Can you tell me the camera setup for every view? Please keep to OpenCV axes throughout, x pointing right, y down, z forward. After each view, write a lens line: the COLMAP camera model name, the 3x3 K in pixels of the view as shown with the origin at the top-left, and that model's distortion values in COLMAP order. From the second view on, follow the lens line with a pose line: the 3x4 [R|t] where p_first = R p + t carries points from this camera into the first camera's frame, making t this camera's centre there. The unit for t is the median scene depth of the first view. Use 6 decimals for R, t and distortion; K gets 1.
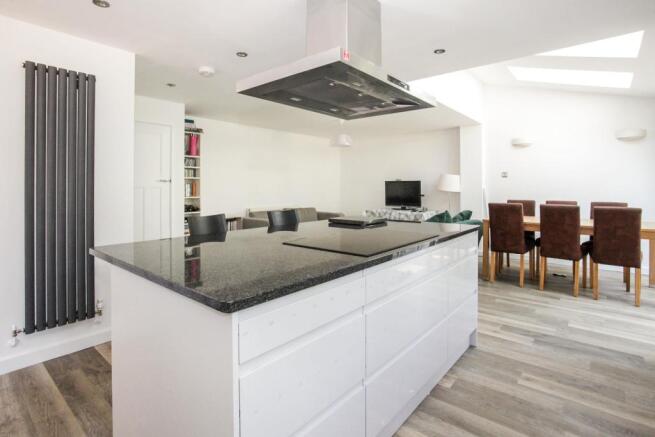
lens RADIAL K [[335.0, 0, 324.0], [0, 335.0, 185.4], [0, 0, 1]] dist [-0.031899, 0.001046]
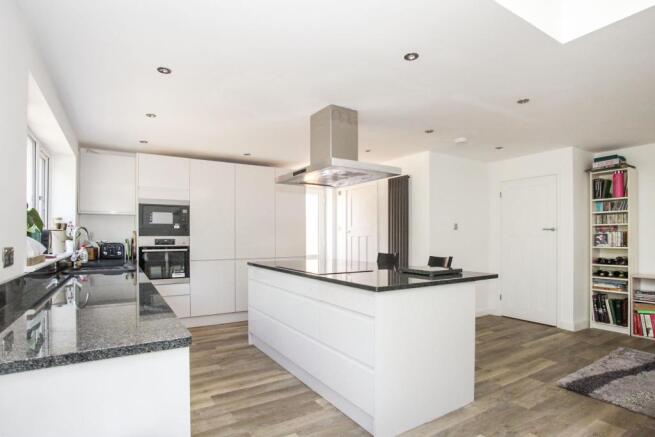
lens RADIAL K [[335.0, 0, 320.2], [0, 335.0, 235.3], [0, 0, 1]] dist [-0.031899, 0.001046]
pose [[-0.312358, -0.001369, -0.949964, 1.597128], [0.005697, 0.999978, -0.003315, 0.008597], [0.949948, -0.006448, -0.312343, 1.457840]]
